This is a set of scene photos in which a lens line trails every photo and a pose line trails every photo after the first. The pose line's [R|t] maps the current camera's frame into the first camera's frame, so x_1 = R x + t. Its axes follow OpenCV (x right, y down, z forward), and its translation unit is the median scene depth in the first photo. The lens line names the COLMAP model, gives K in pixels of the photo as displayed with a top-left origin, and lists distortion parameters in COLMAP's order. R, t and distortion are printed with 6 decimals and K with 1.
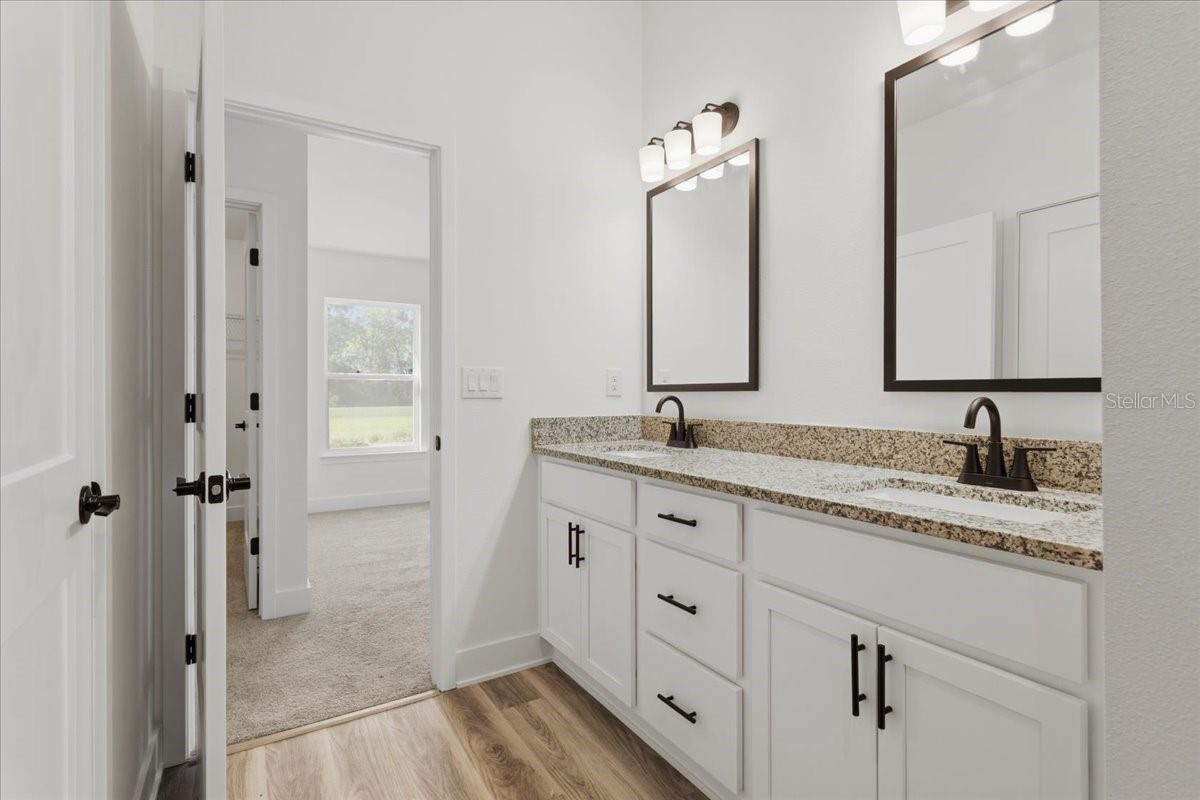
lens RADIAL K [[577.0, 0, 600.0], [0, 577.0, 400.0], [0, 0, 1]] dist [0.002979, -0.000045]
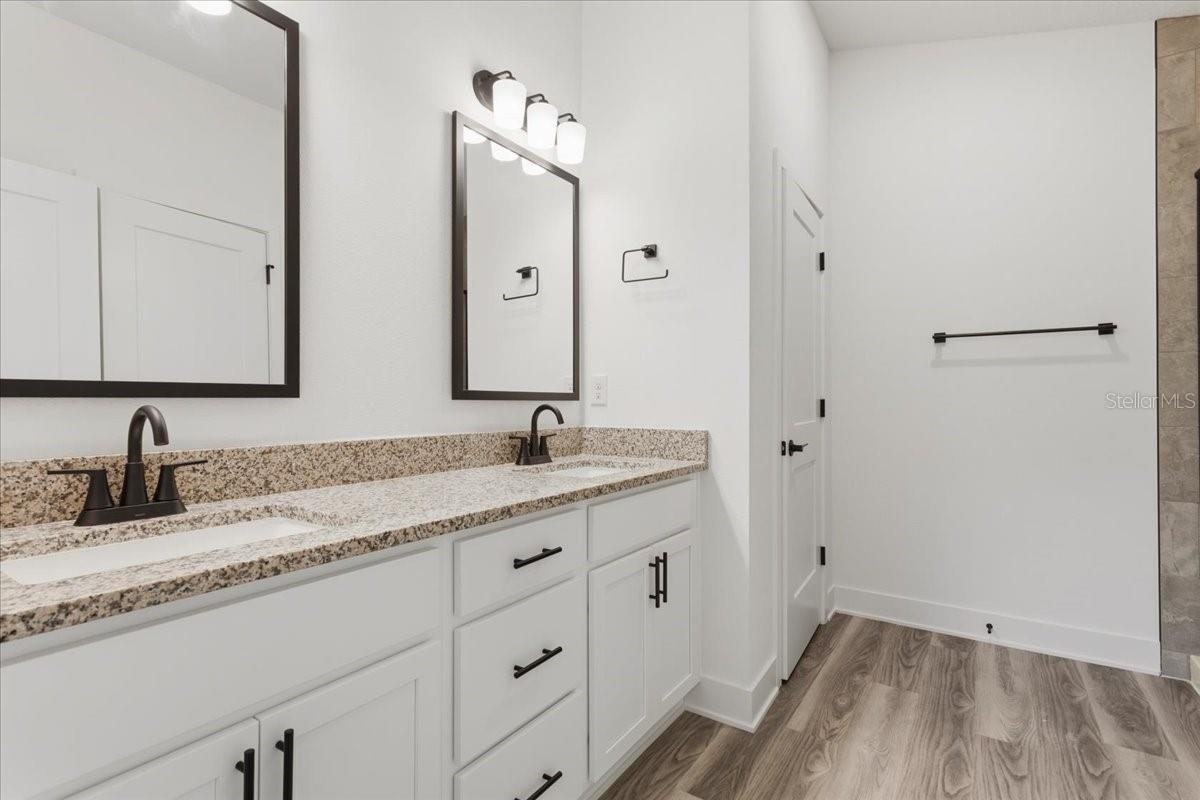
lens RADIAL K [[577.0, 0, 600.0], [0, 577.0, 400.0], [0, 0, 1]] dist [0.002979, -0.000045]
pose [[-0.425708, 0.004431, 0.904850, -0.567944], [0.011586, 0.999933, 0.000554, -0.010880], [-0.904786, 0.010720, -0.425731, 1.127966]]
